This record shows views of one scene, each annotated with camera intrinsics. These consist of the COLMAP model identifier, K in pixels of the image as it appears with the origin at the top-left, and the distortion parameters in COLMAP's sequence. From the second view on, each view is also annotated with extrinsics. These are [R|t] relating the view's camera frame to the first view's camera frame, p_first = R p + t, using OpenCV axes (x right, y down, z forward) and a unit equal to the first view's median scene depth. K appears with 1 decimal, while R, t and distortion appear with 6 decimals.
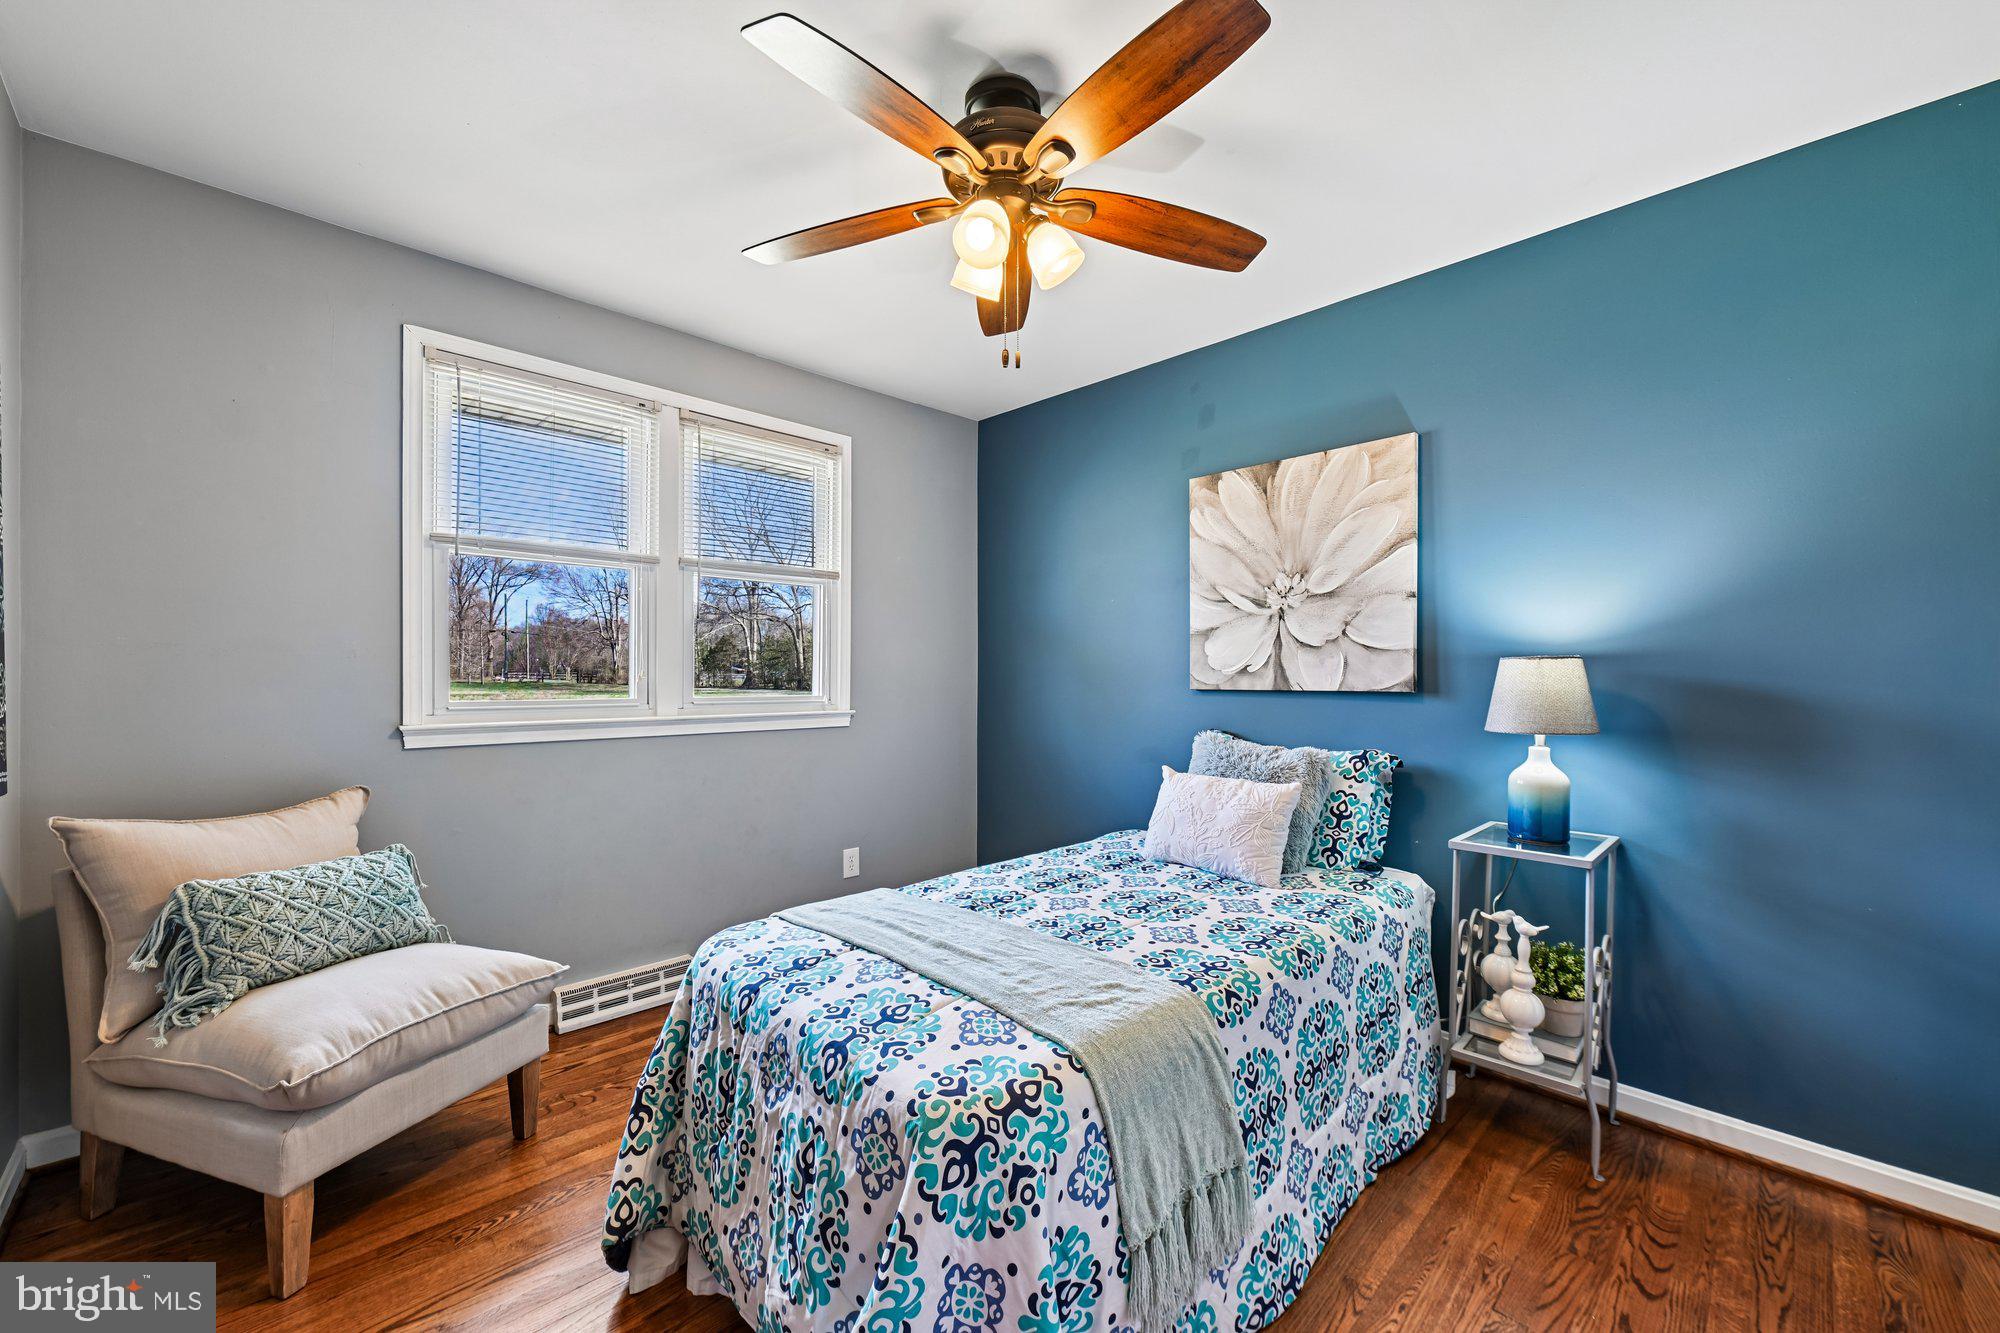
lens RADIAL K [[788.3, 0, 1009.3], [0, 788.3, 673.3], [0, 0, 1]] dist [-0.000779, -0.000035]
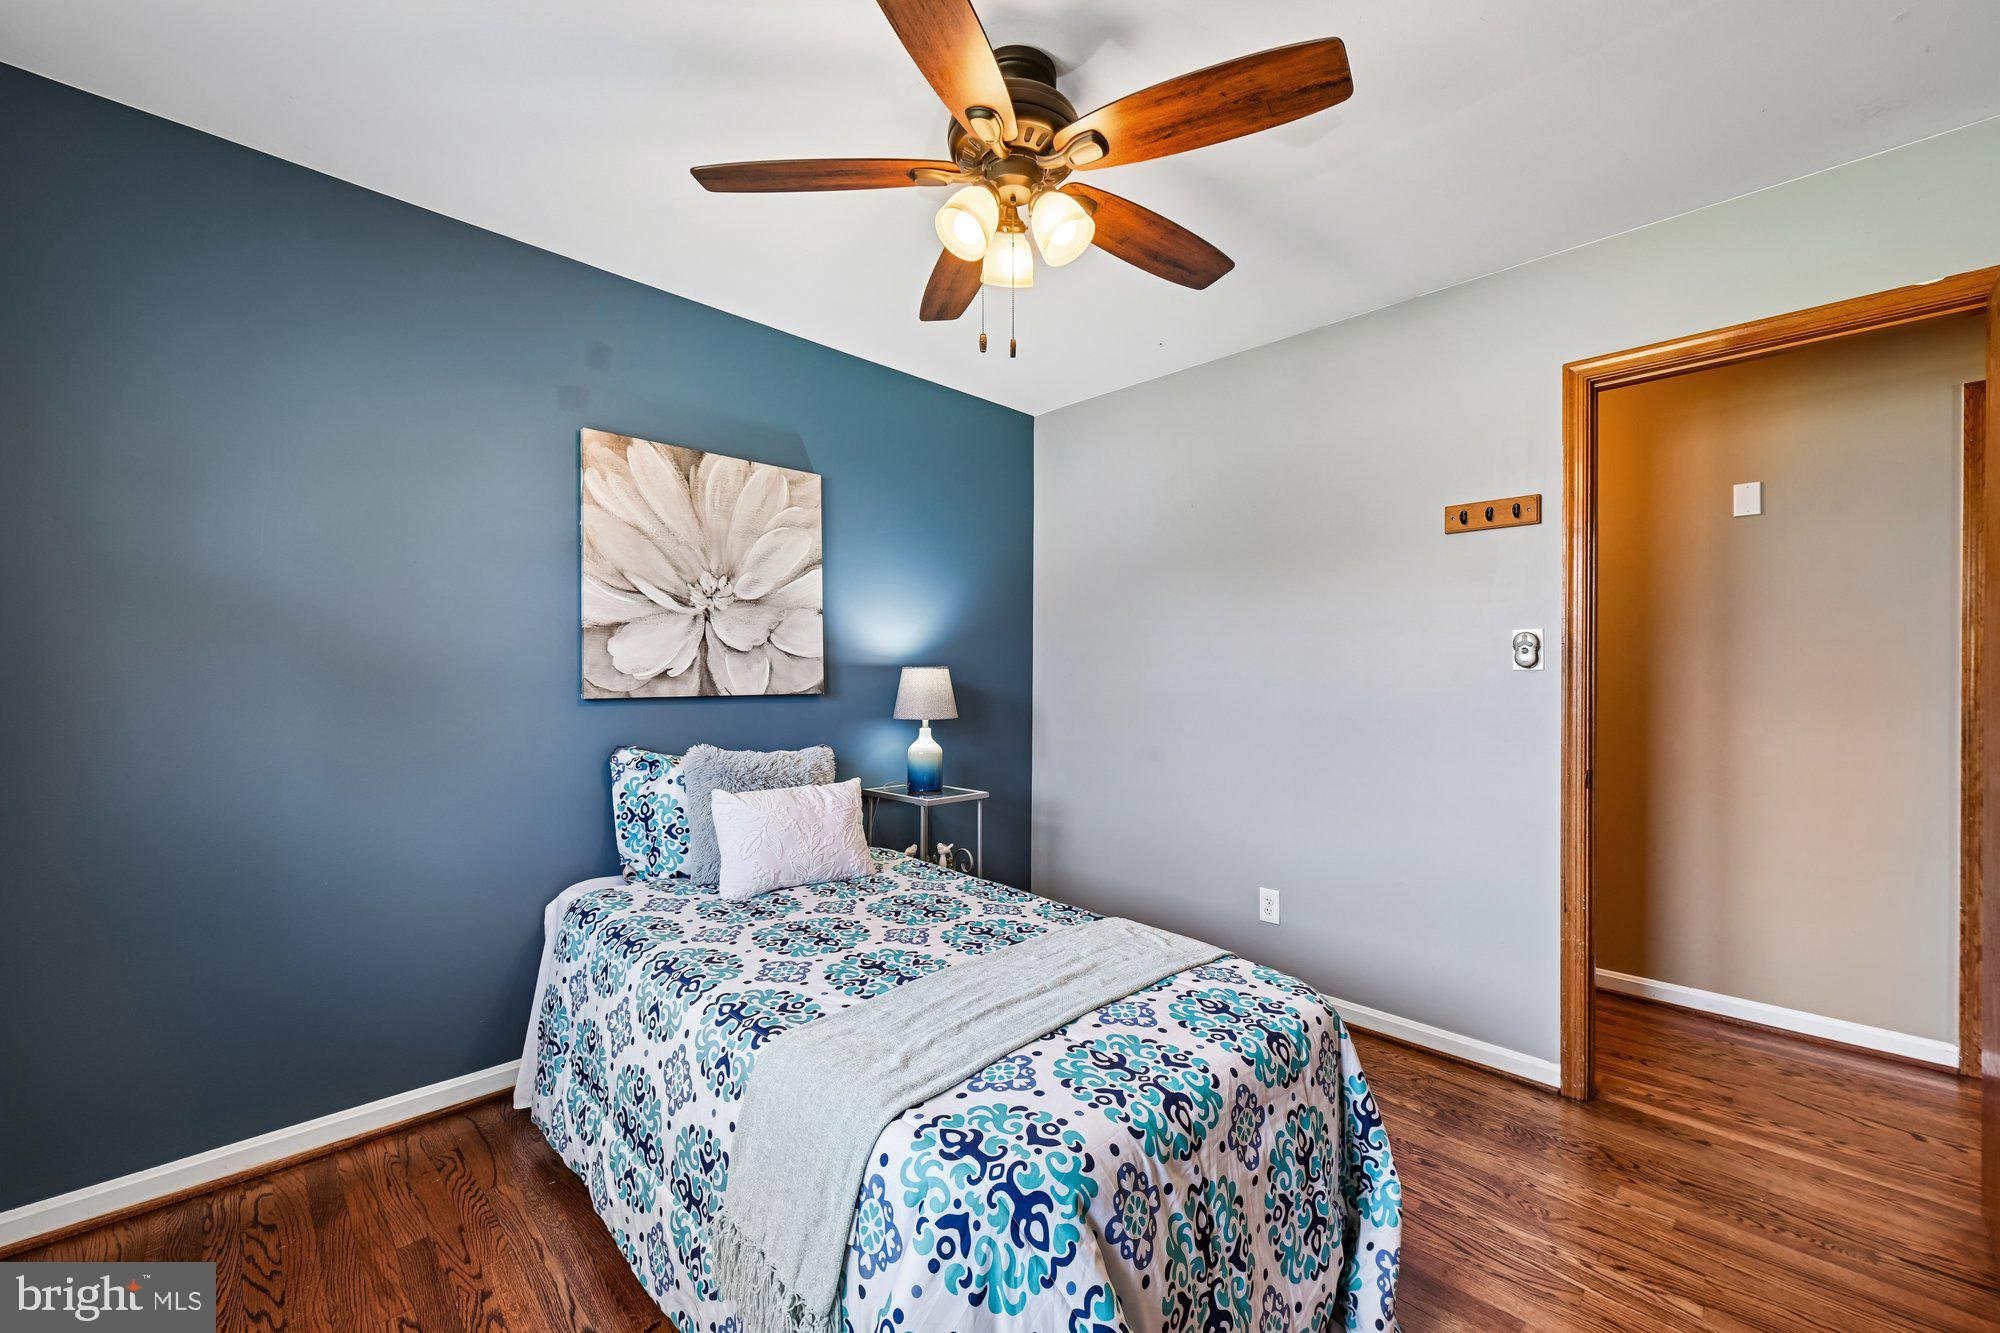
lens RADIAL K [[788.3, 0, 1009.3], [0, 788.3, 673.3], [0, 0, 1]] dist [-0.000779, -0.000035]
pose [[-0.009148, -0.003234, 0.999953, -0.635075], [-0.007777, 0.999965, 0.003162, -0.011932], [-0.999928, -0.007747, -0.009173, 0.676249]]
